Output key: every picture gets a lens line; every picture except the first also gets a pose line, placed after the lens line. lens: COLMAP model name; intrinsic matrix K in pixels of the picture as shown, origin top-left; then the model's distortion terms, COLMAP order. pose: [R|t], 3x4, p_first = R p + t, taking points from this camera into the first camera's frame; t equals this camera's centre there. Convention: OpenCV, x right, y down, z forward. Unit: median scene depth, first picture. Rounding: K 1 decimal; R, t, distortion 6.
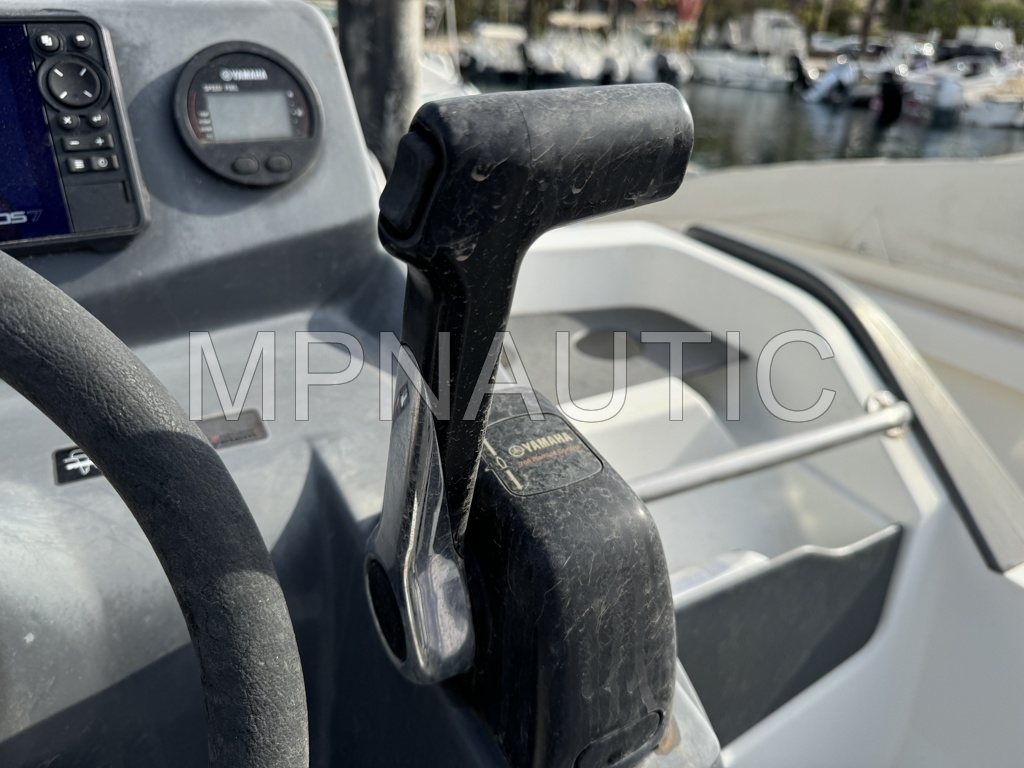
lens RADIAL K [[712.8, 0, 506.4], [0, 712.8, 384.1], [0, 0, 1]] dist [0.042381, -0.086350]
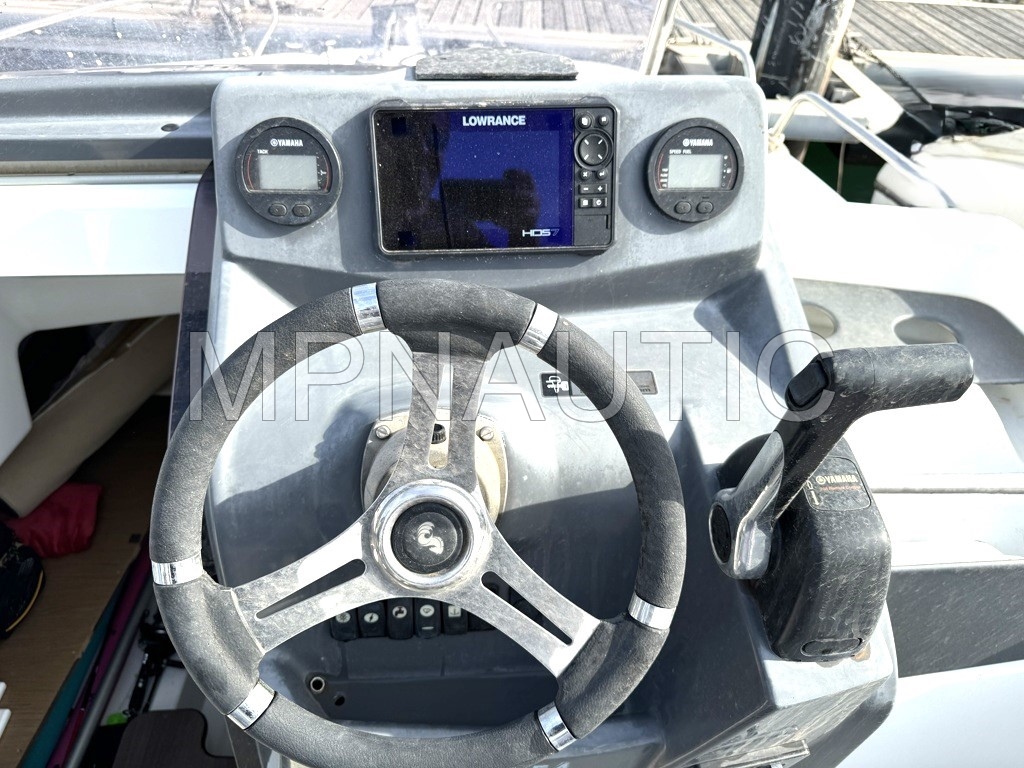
lens RADIAL K [[712.8, 0, 506.4], [0, 712.8, 384.1], [0, 0, 1]] dist [0.042381, -0.086350]
pose [[0.897982, 0.272730, -0.345320, -0.099528], [-0.190851, 0.948503, 0.252822, -0.313309], [0.396489, -0.161125, 0.903789, -0.629090]]
